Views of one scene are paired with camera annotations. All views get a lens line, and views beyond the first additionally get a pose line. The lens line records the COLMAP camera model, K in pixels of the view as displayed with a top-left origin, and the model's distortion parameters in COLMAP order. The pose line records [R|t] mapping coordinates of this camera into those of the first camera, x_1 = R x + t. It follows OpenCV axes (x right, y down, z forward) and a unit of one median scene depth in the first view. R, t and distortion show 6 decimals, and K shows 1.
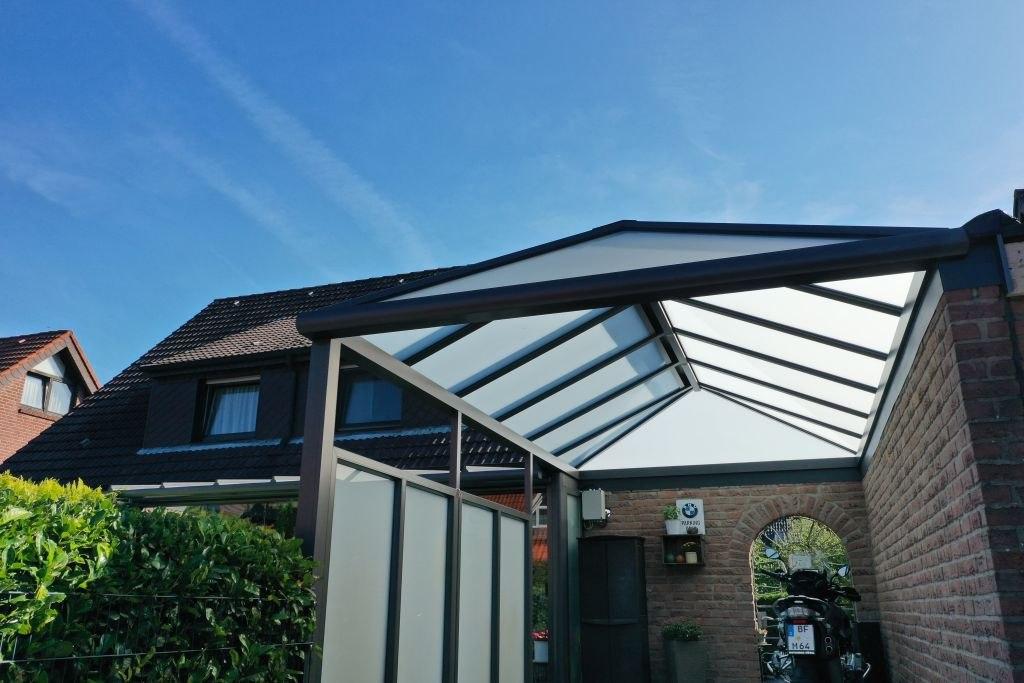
lens RADIAL K [[806.6, 0, 511.2], [0, 806.6, 341.5], [0, 0, 1]] dist [-0.001899, -0.002292]
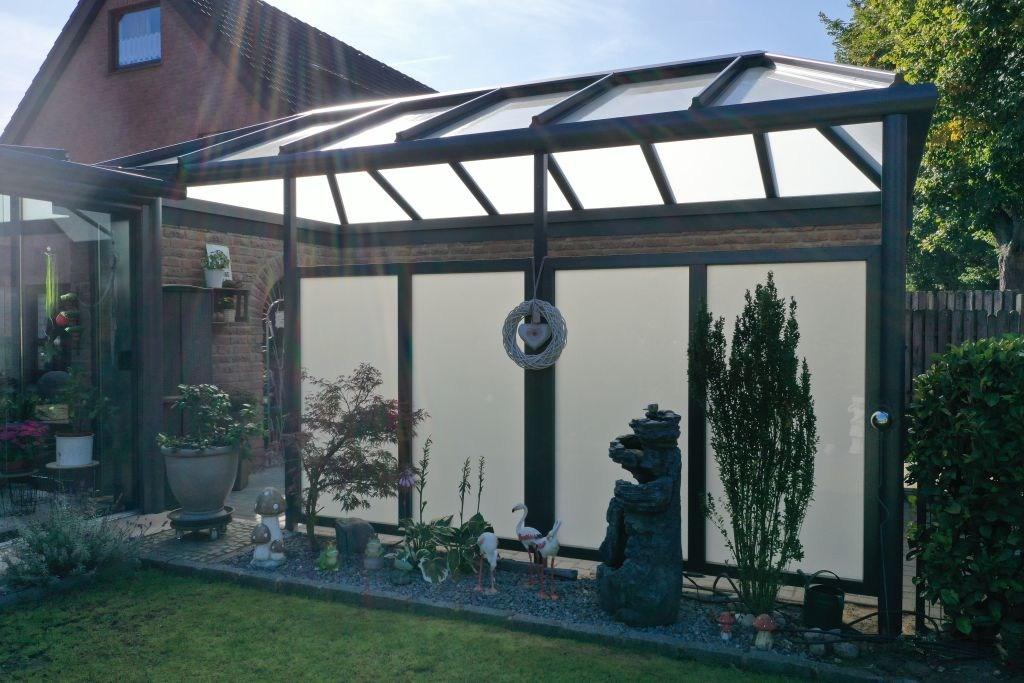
lens RADIAL K [[806.6, 0, 513.2], [0, 806.6, 341.9], [0, 0, 1]] dist [-0.001899, -0.002292]
pose [[0.102324, -0.025612, 0.994421, -0.558216], [-0.304577, 0.950850, 0.055830, 0.153801], [-0.946976, -0.308590, 0.089494, 0.621449]]
